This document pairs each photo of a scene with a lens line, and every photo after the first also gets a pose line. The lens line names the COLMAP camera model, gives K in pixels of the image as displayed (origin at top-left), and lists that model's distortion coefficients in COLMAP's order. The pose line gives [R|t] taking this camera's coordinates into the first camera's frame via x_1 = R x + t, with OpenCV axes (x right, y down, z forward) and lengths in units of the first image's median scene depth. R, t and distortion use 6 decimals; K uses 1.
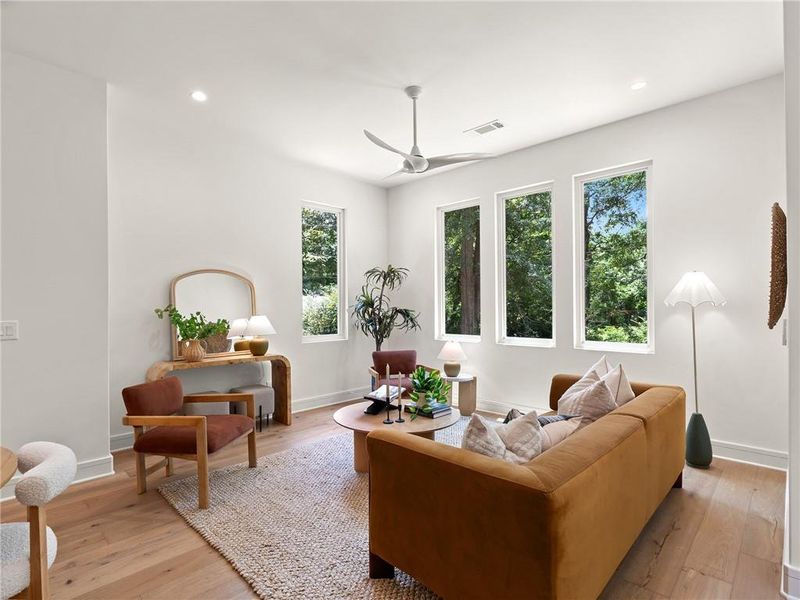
lens RADIAL K [[416.7, 0, 401.5], [0, 416.7, 306.3], [0, 0, 1]] dist [-0.002044, -0.000449]
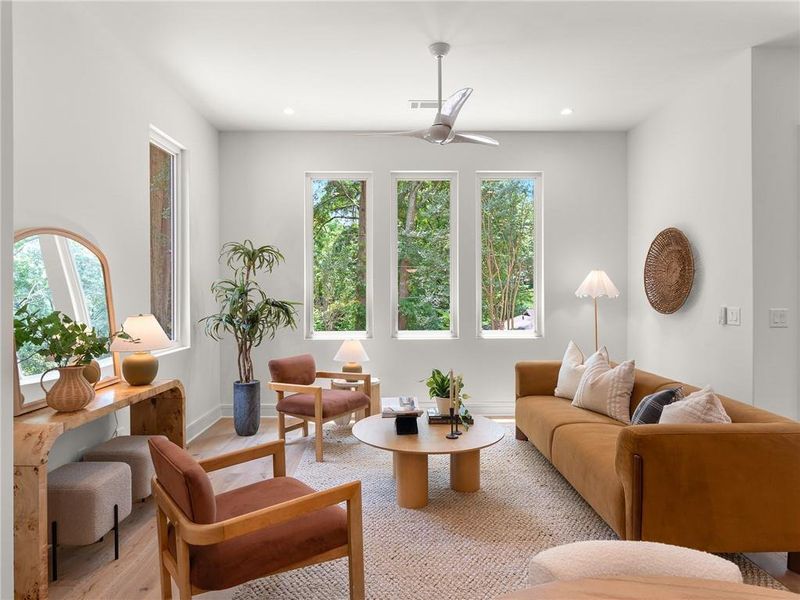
lens RADIAL K [[493.5, 0, 399.7], [0, 493.5, 293.6], [0, 0, 1]] dist [-0.001064, -0.000353]
pose [[0.703703, 0.001496, 0.710493, -0.570915], [-0.003660, 0.999992, 0.001520, -0.010265], [-0.710485, -0.003670, 0.703703, 0.261066]]
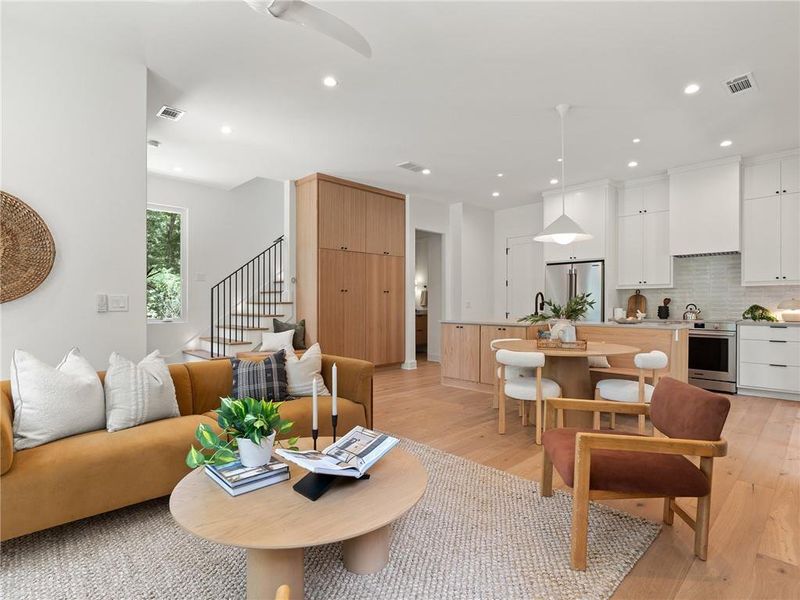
lens RADIAL K [[416.7, 0, 401.5], [0, 416.7, 306.3], [0, 0, 1]] dist [-0.002044, -0.000449]
pose [[-0.999718, 0.006894, 0.022718, -0.105936], [0.006997, 0.999966, 0.004451, 0.032099], [-0.022686, 0.004608, -0.999732, 1.147472]]
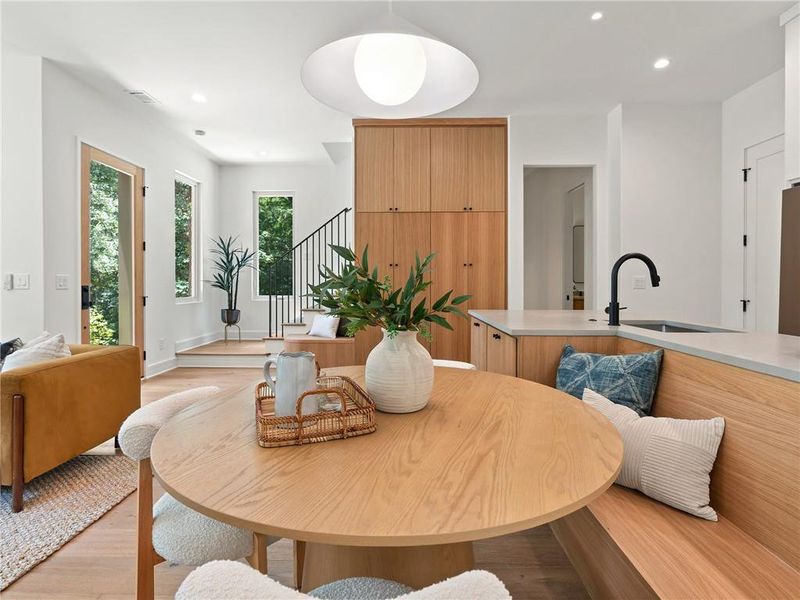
lens RADIAL K [[403.3, 0, 399.3], [0, 403.3, 289.9], [0, 0, 1]] dist [-0.002844, -0.000864]
pose [[-0.684297, -0.006157, 0.729177, -0.653082], [0.003303, 0.999928, 0.011543, 0.035805], [-0.729196, 0.010307, -0.684227, 0.441966]]
